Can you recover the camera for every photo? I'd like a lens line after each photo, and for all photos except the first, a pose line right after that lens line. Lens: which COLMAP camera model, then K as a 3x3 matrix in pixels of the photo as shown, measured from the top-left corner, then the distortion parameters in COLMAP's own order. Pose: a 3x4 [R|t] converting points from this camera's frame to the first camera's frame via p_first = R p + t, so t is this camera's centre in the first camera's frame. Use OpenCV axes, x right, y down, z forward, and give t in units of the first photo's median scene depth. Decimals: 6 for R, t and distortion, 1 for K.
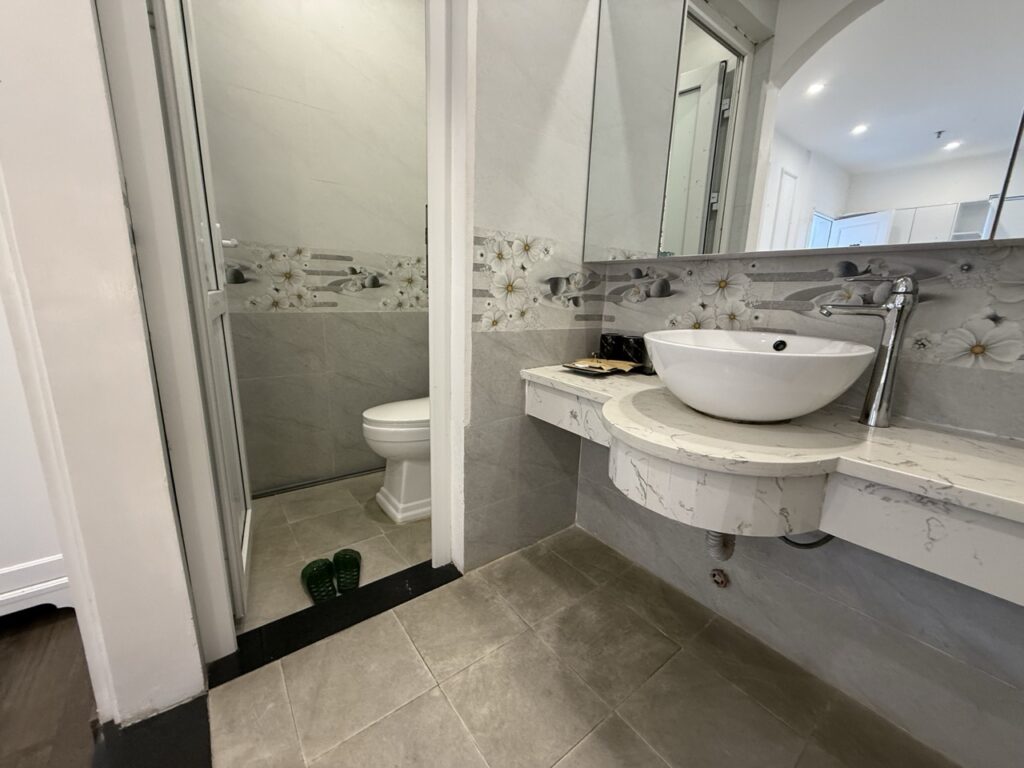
lens RADIAL K [[408.6, 0, 510.3], [0, 408.6, 384.5], [0, 0, 1]] dist [-0.000413, -0.000025]
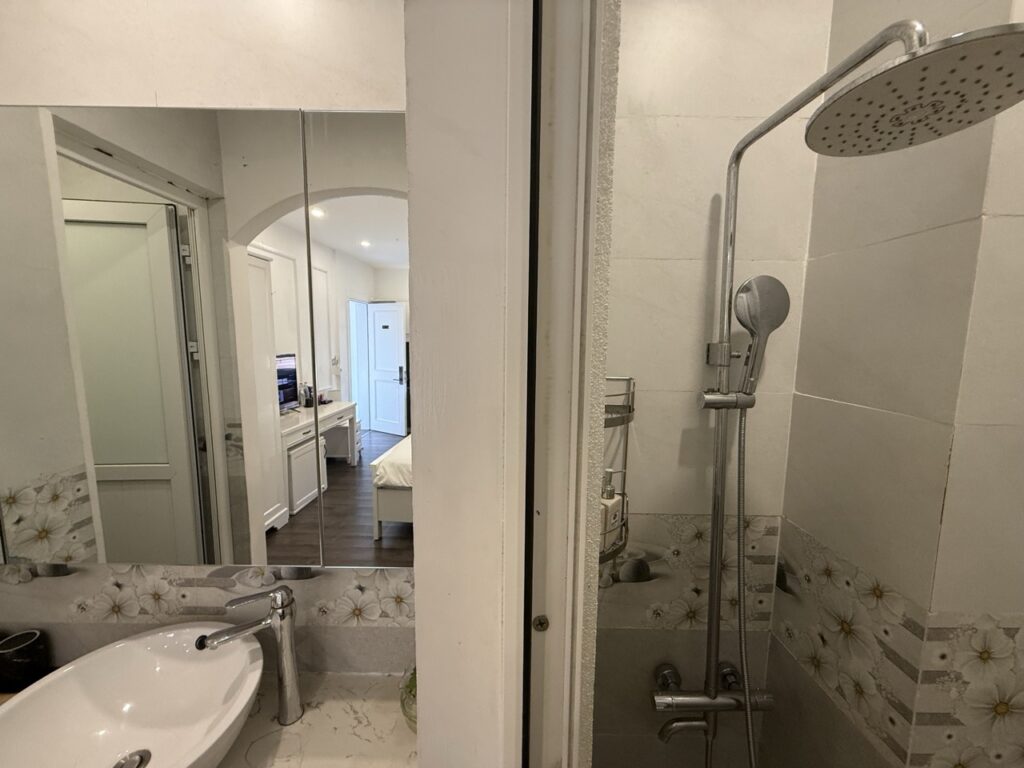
lens RADIAL K [[408.6, 0, 510.3], [0, 408.6, 384.5], [0, 0, 1]] dist [-0.000413, -0.000025]
pose [[0.603246, -0.115824, 0.789100, 0.378852], [0.179241, 0.983778, 0.007374, -0.480334], [-0.777153, 0.136991, 0.614220, -0.139773]]
